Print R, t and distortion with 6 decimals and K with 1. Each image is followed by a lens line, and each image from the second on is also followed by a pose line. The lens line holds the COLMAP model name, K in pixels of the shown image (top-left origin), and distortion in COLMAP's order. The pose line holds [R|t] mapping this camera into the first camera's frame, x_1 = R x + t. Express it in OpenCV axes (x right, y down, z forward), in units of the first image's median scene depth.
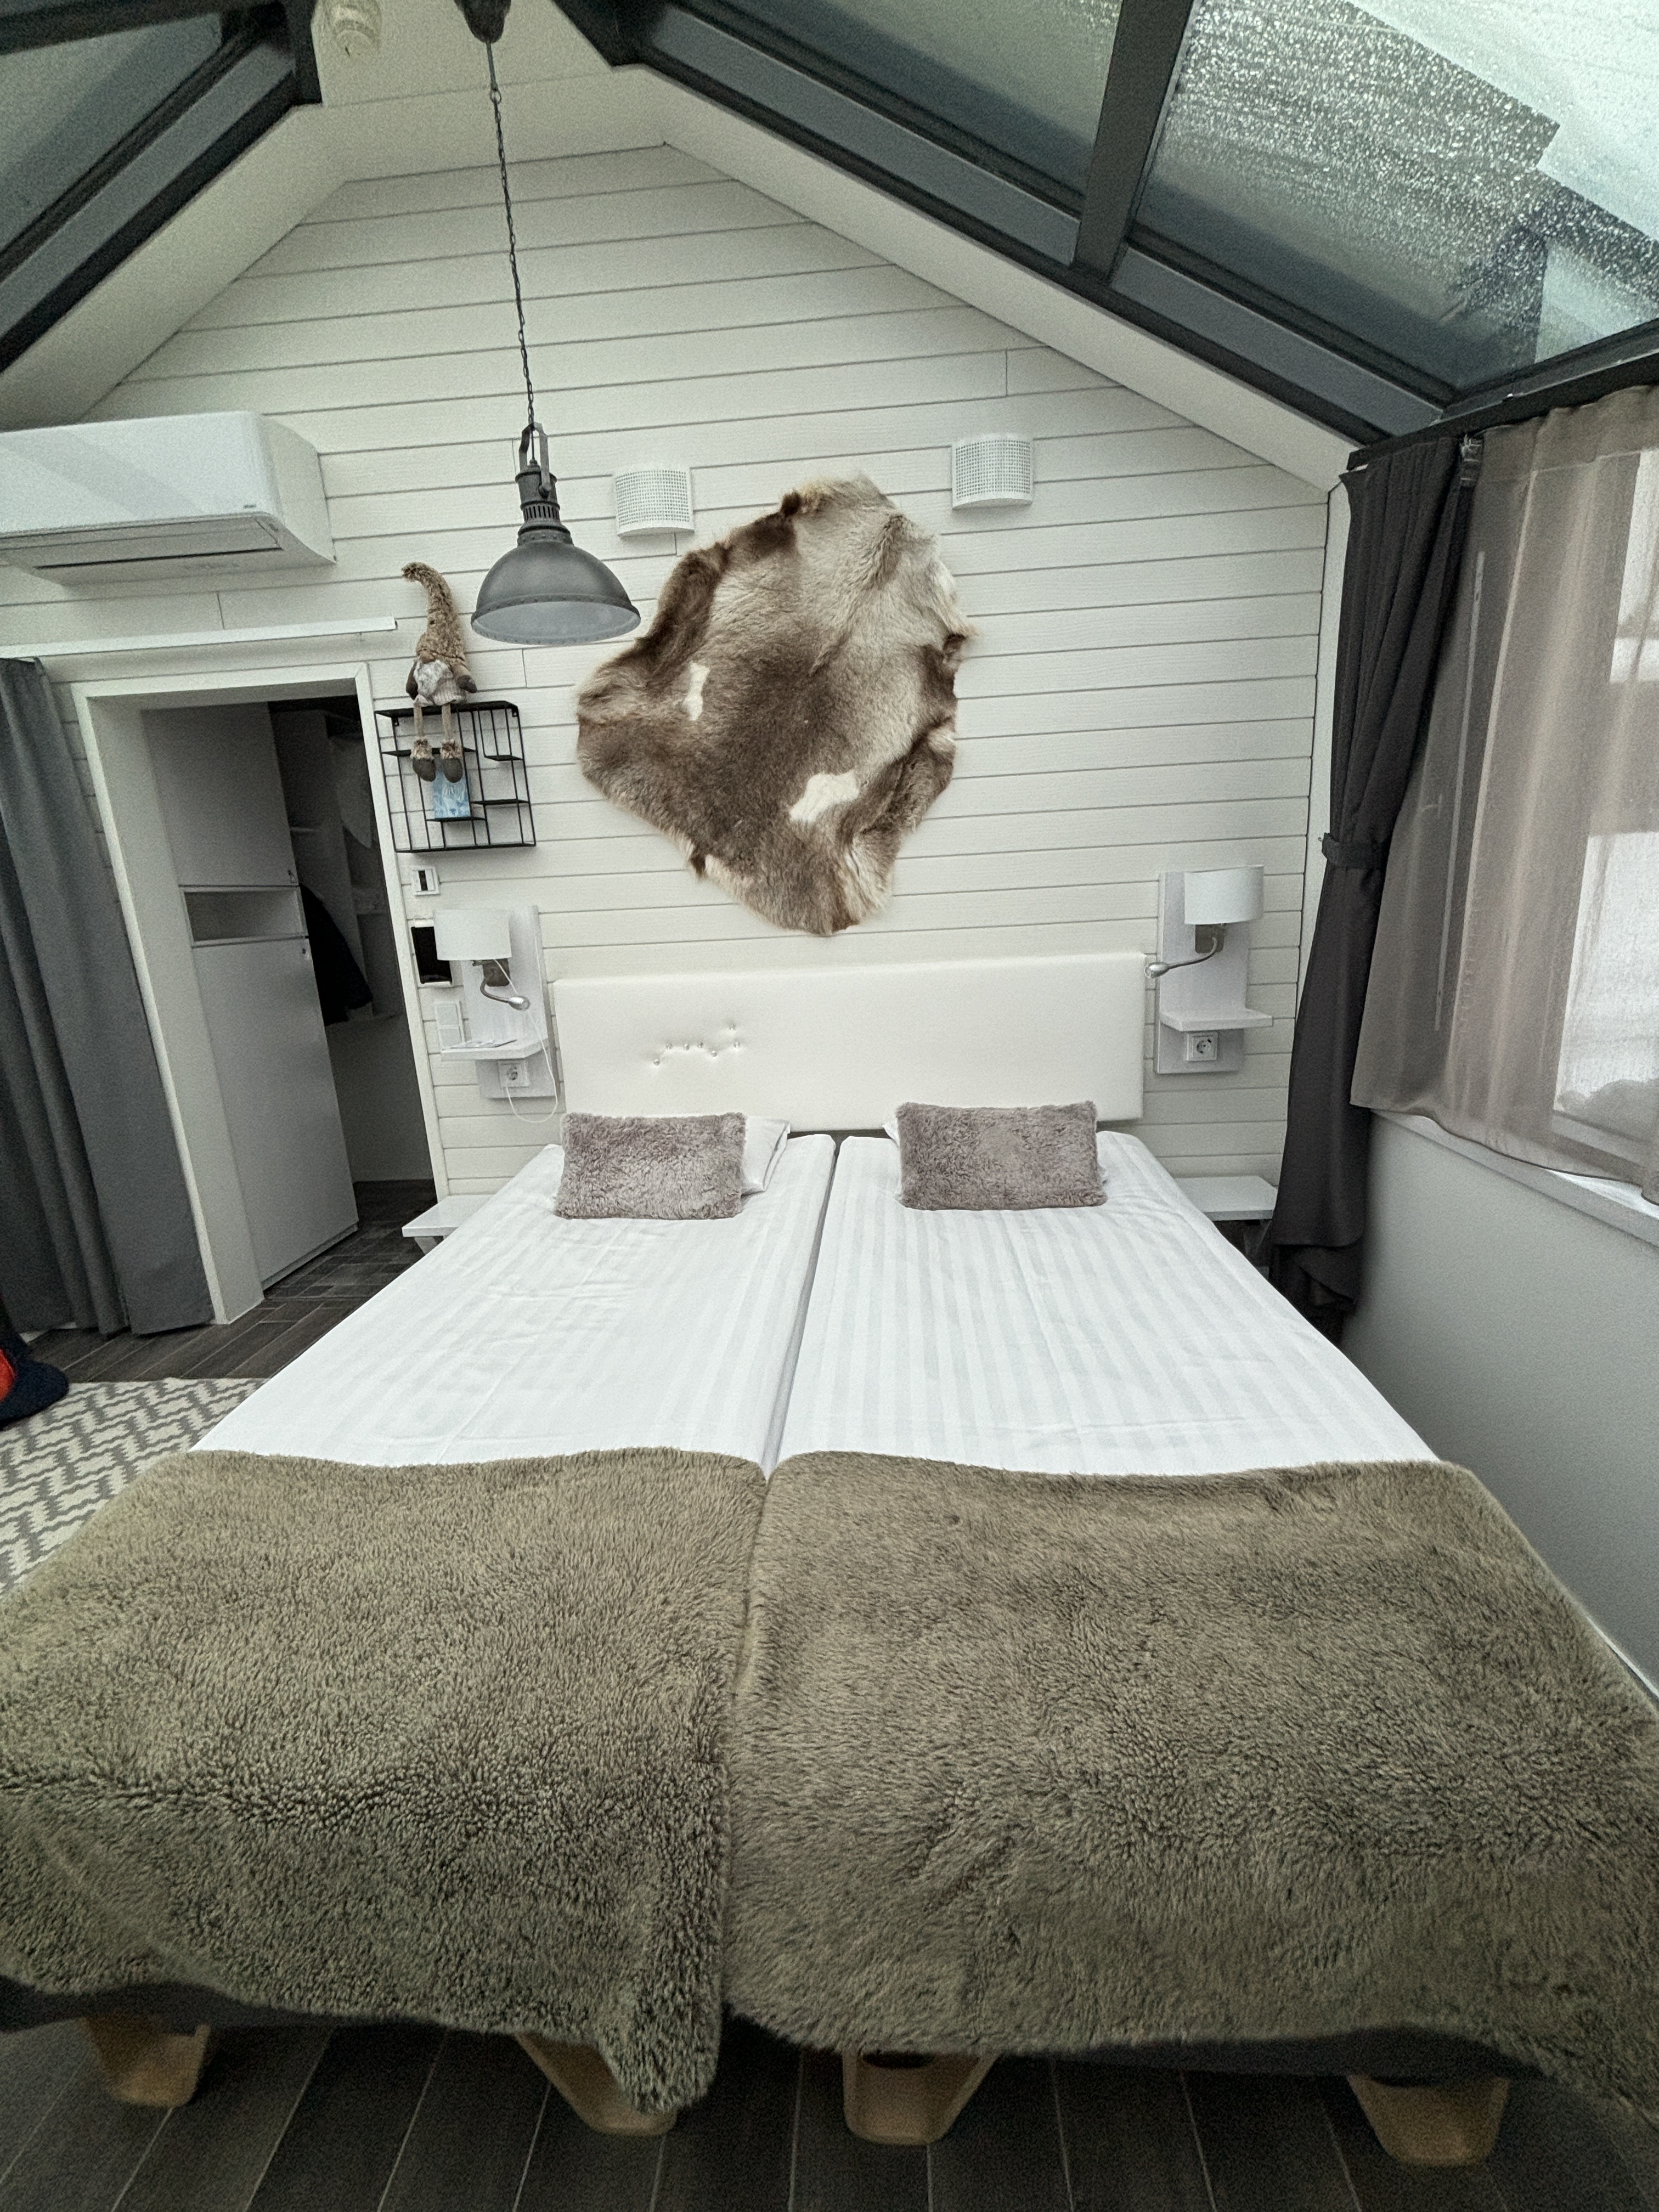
lens RADIAL K [[896.9, 0, 829.5], [0, 896.9, 1106.0], [0, 0, 1]] dist [-0.001985, -0.000076]
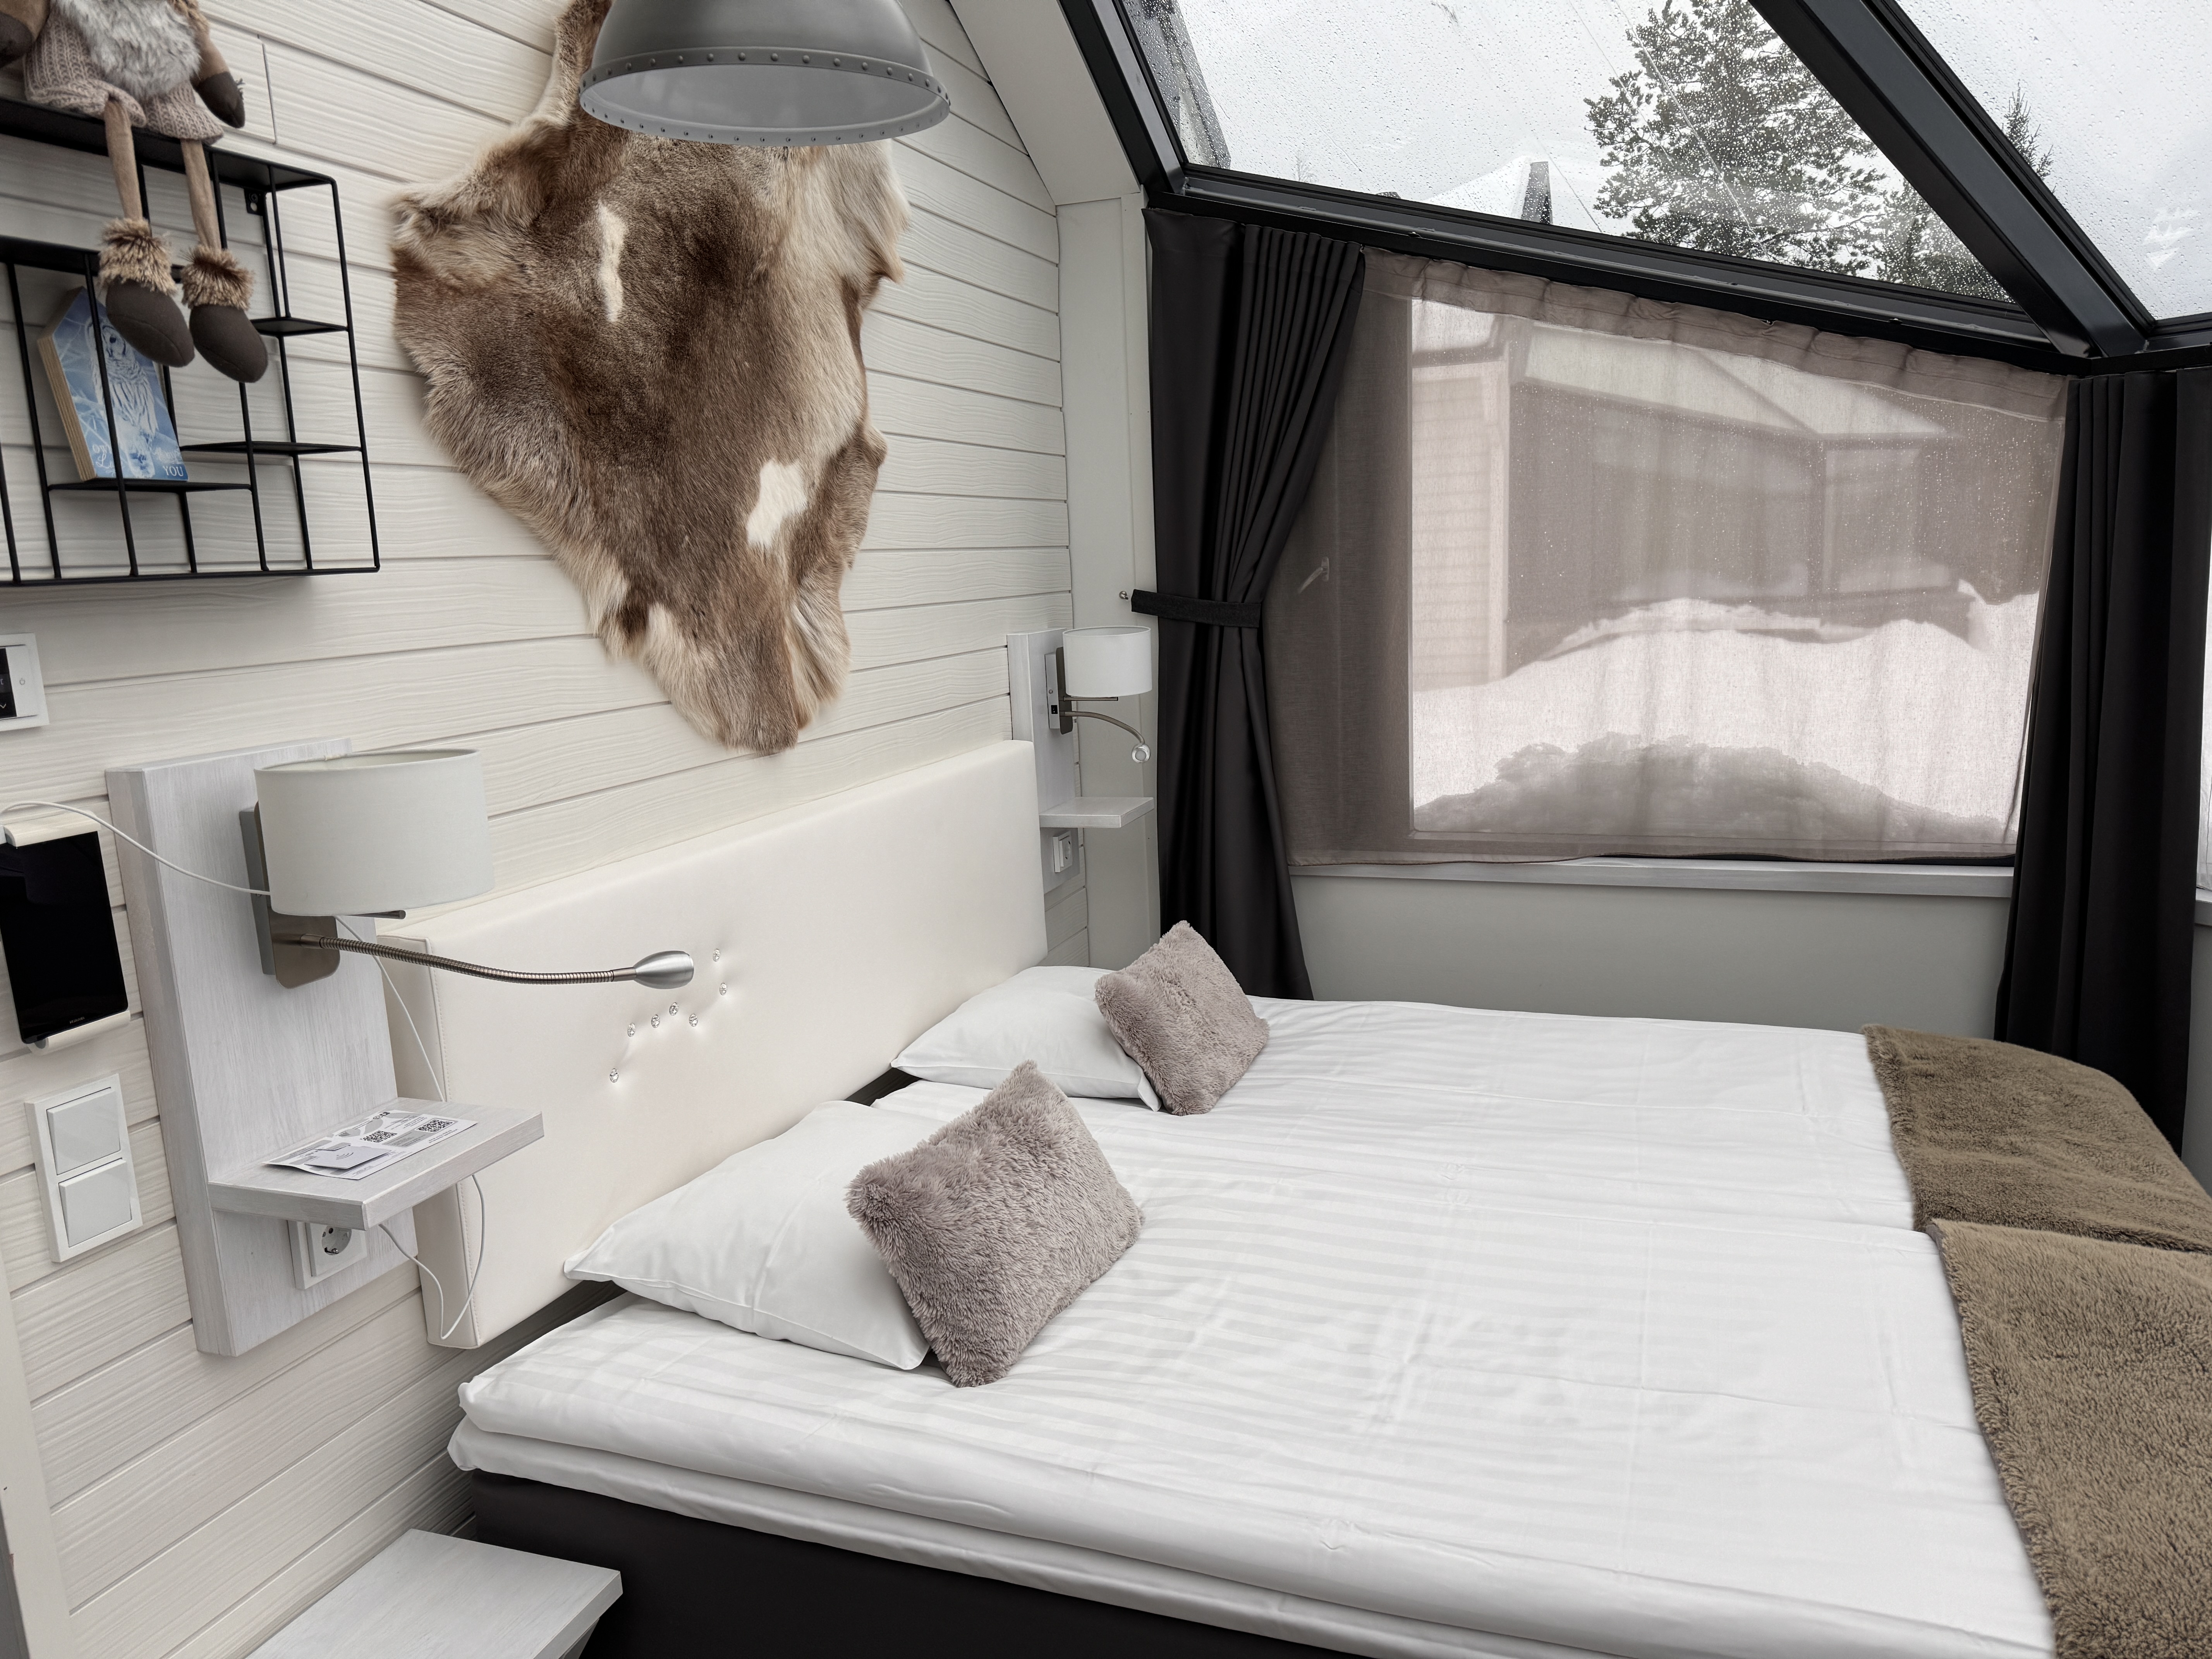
lens RADIAL K [[1562.9, 0, 1106.0], [0, 1562.9, 829.5], [0, 0, 1]] dist [0.014502, 0.000480]
pose [[0.276814, -0.129913, 0.952101, -0.884949], [0.249273, 0.966609, 0.059419, -0.158265], [-0.928028, 0.220885, 0.299955, 0.570558]]
